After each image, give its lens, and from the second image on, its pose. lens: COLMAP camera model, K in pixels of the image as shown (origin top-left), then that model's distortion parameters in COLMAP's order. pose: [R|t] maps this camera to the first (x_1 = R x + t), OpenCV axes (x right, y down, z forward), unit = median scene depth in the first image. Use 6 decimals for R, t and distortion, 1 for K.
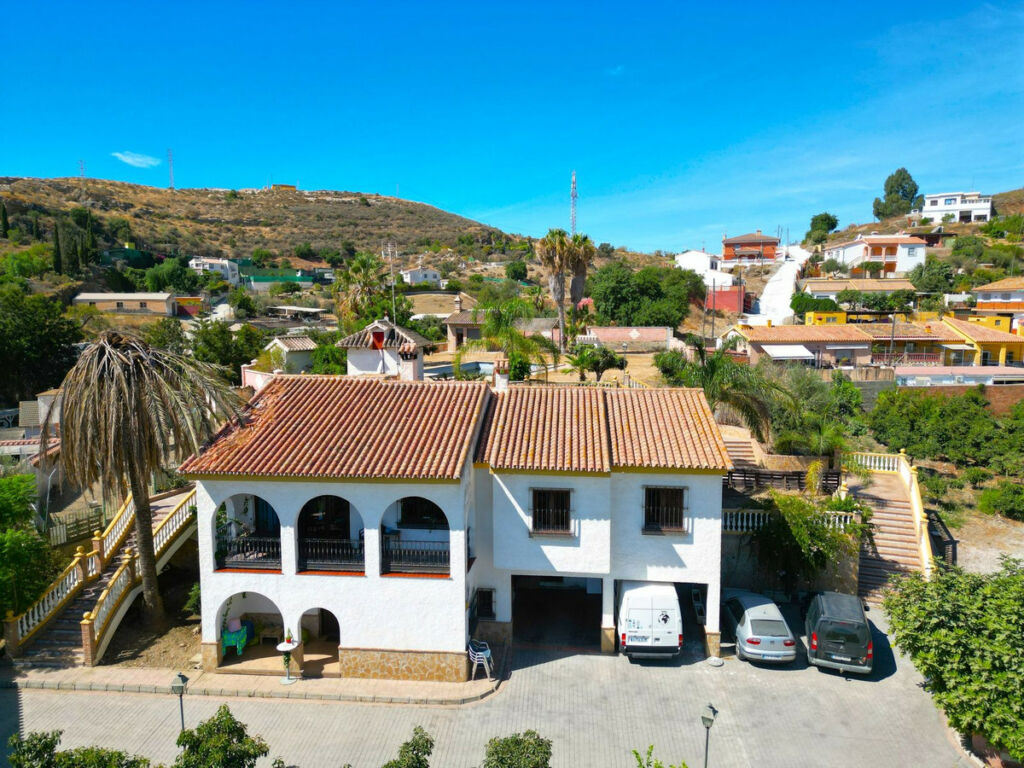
lens RADIAL K [[720.5, 0, 516.9], [0, 720.5, 387.1], [0, 0, 1]] dist [0.078649, -0.087955]
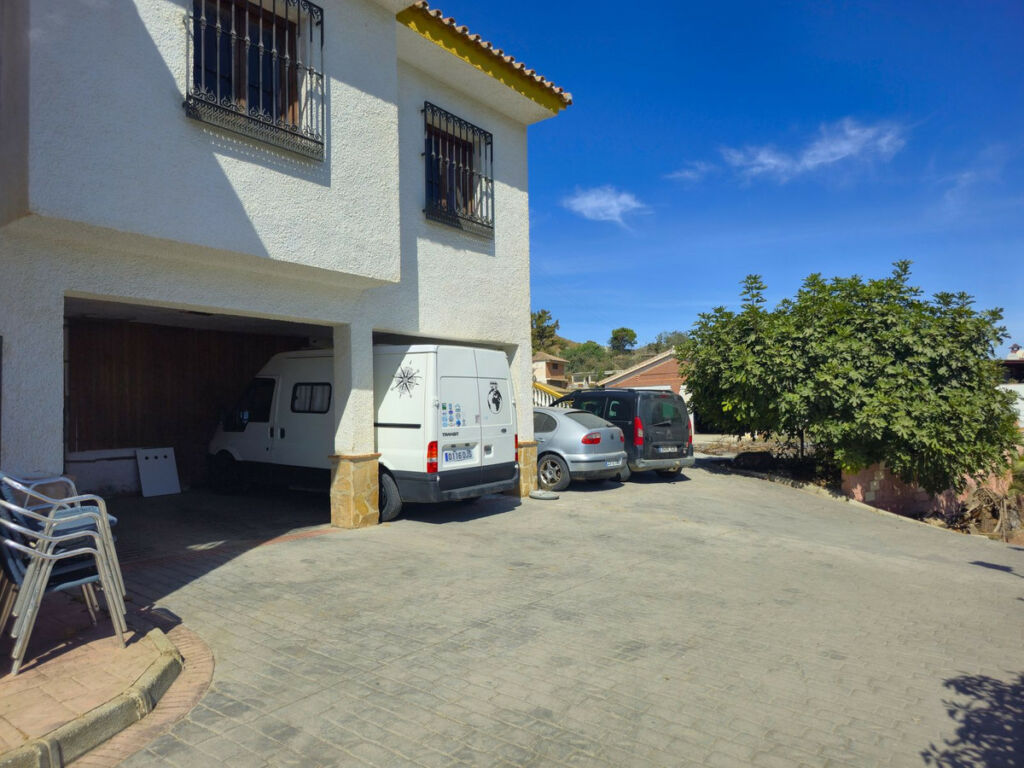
lens RADIAL K [[668.7, 0, 511.9], [0, 668.7, 380.9], [0, 0, 1]] dist [0.066527, -0.071687]
pose [[0.539134, 0.033598, 0.841550, -0.022247], [0.116021, 0.986715, -0.113721, 0.059055], [-0.834190, 0.158948, 0.528074, 0.129165]]
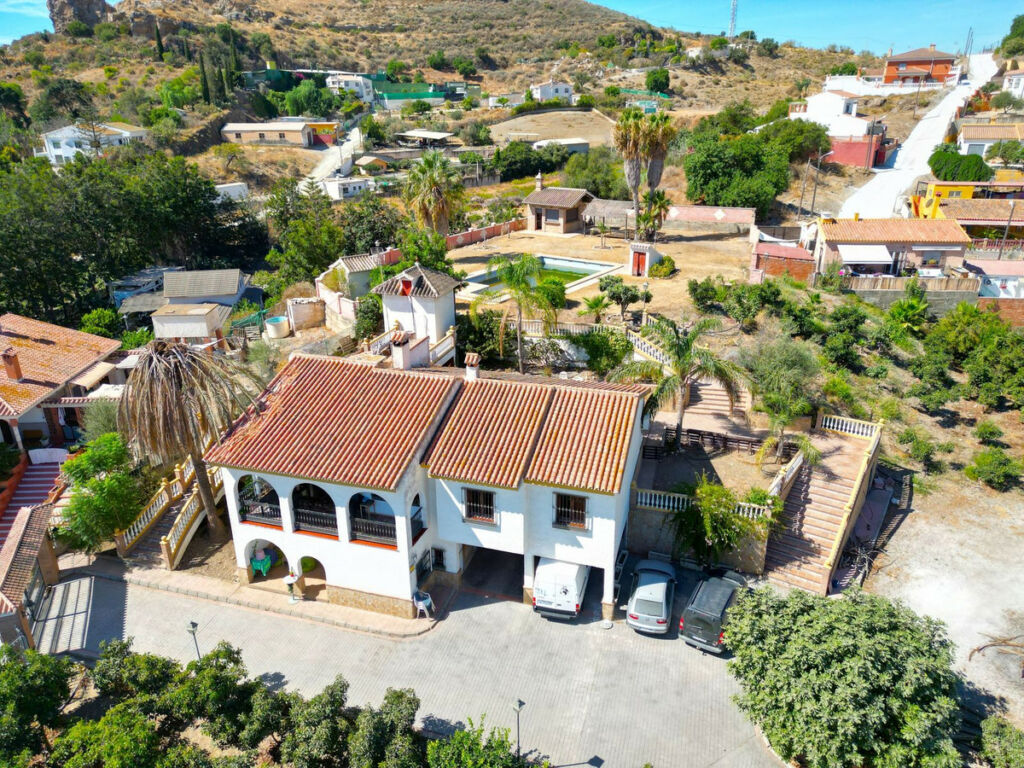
lens RADIAL K [[720.5, 0, 516.9], [0, 720.5, 387.1], [0, 0, 1]] dist [0.078649, -0.087955]
pose [[0.978949, 0.068614, -0.192225, 0.056766], [-0.014896, 0.963307, 0.267988, -0.061077], [0.203560, -0.259484, 0.944051, -0.020727]]
